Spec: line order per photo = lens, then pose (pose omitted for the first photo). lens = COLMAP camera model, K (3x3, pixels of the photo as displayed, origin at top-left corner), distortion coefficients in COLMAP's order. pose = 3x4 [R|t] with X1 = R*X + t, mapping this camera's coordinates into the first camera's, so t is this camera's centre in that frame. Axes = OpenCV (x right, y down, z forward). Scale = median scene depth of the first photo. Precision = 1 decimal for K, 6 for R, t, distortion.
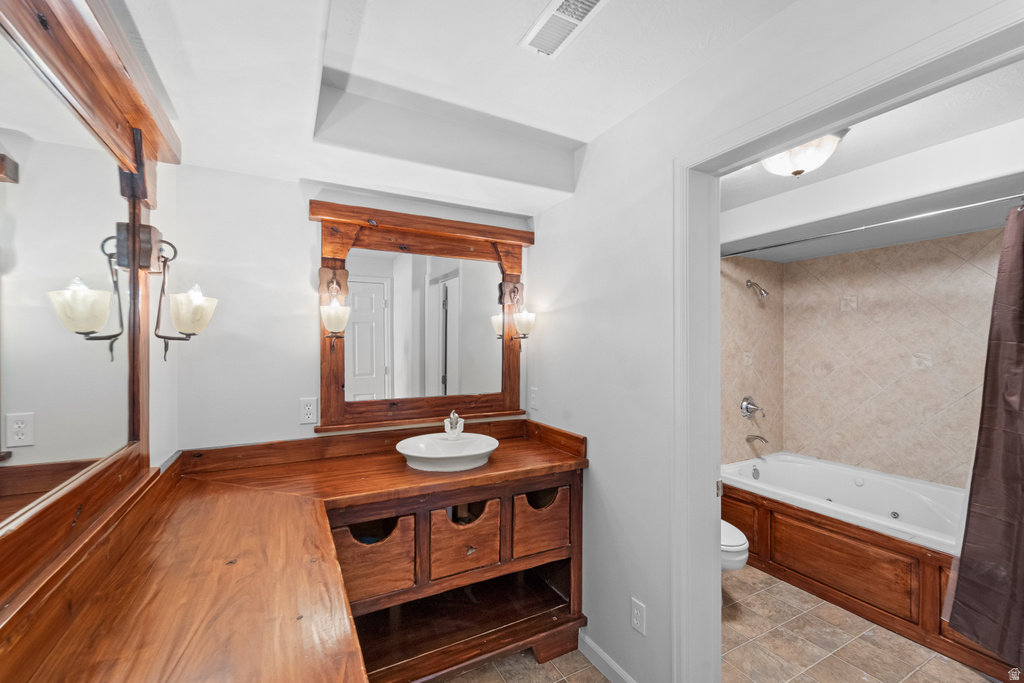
lens RADIAL K [[426.0, 0, 515.3], [0, 426.0, 347.2], [0, 0, 1]] dist [0.000913, -0.003382]
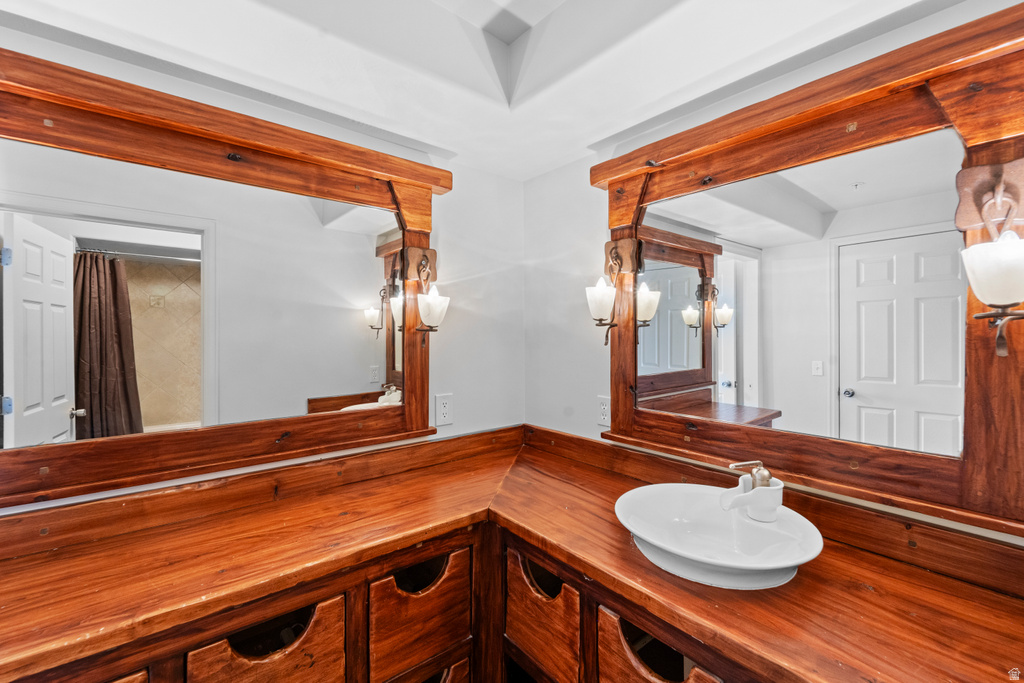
lens RADIAL K [[436.8, 0, 509.5], [0, 436.8, 330.2], [0, 0, 1]] dist [0.001069, -0.000160]
pose [[0.180424, -0.000084, -0.983589, 0.351054], [0.004309, 0.999990, 0.000705, -0.015832], [0.983580, -0.004365, 0.180422, 0.650010]]
